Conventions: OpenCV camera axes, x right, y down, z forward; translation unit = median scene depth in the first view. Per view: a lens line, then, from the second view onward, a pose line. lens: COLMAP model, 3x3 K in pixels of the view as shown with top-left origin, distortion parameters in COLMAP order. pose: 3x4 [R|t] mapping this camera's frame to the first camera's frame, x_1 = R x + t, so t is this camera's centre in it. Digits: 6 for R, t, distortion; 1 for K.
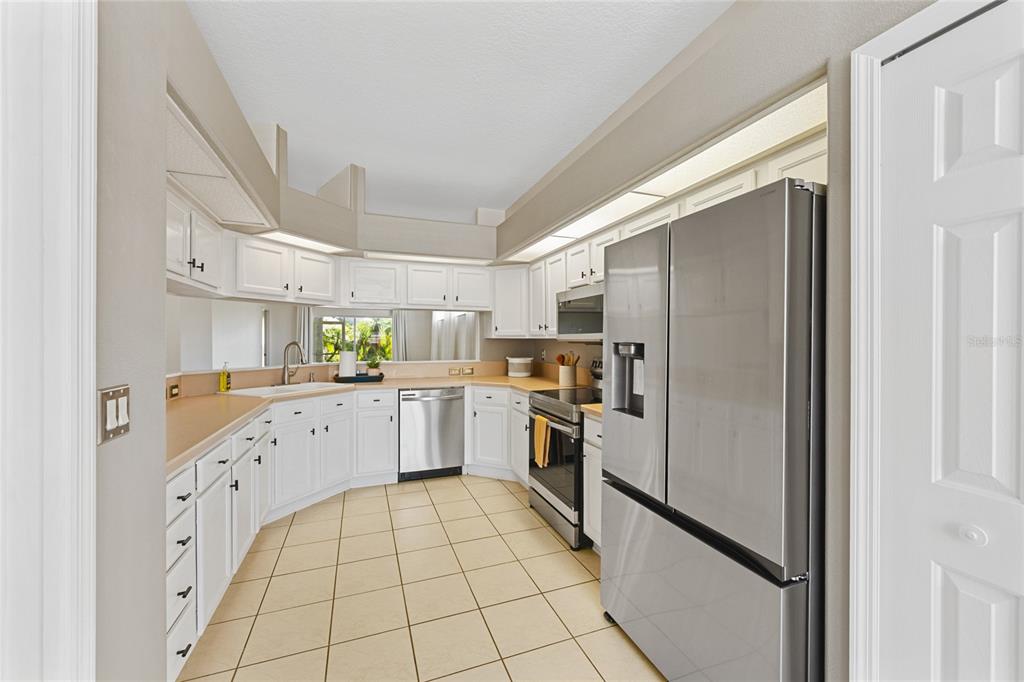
lens RADIAL K [[404.8, 0, 512.2], [0, 404.8, 340.2], [0, 0, 1]] dist [0.001396, -0.000098]
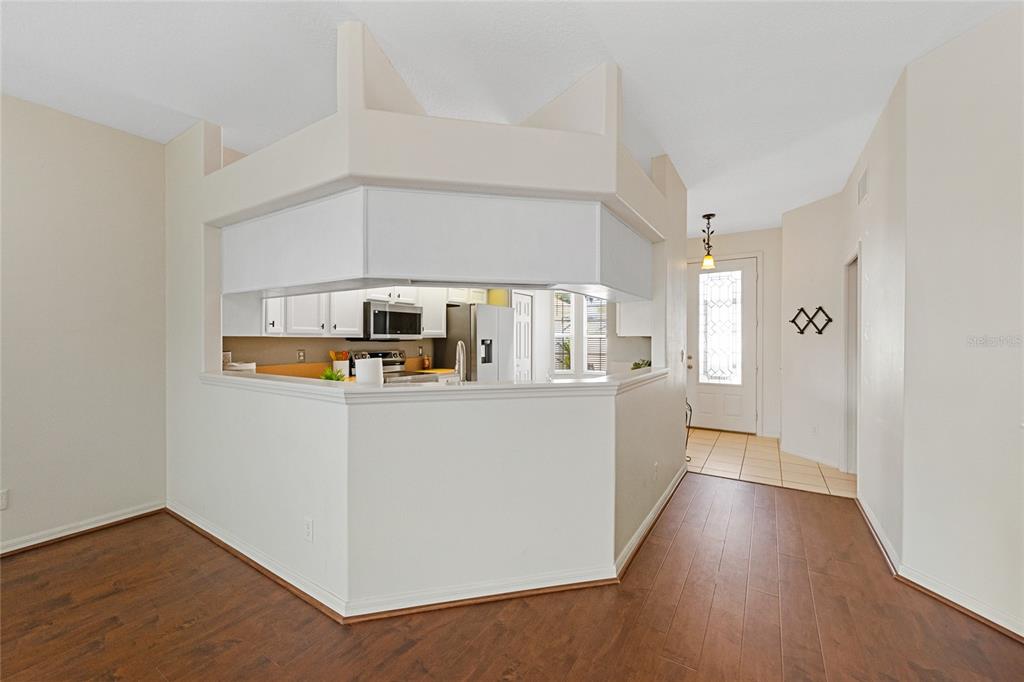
lens RADIAL K [[404.8, 0, 515.7], [0, 404.8, 341.0], [0, 0, 1]] dist [0.001396, -0.000098]
pose [[-0.607468, -0.011256, 0.794264, -1.258783], [-0.004292, 0.999932, 0.010887, -0.009575], [-0.794332, 0.003204, -0.607475, 1.499677]]
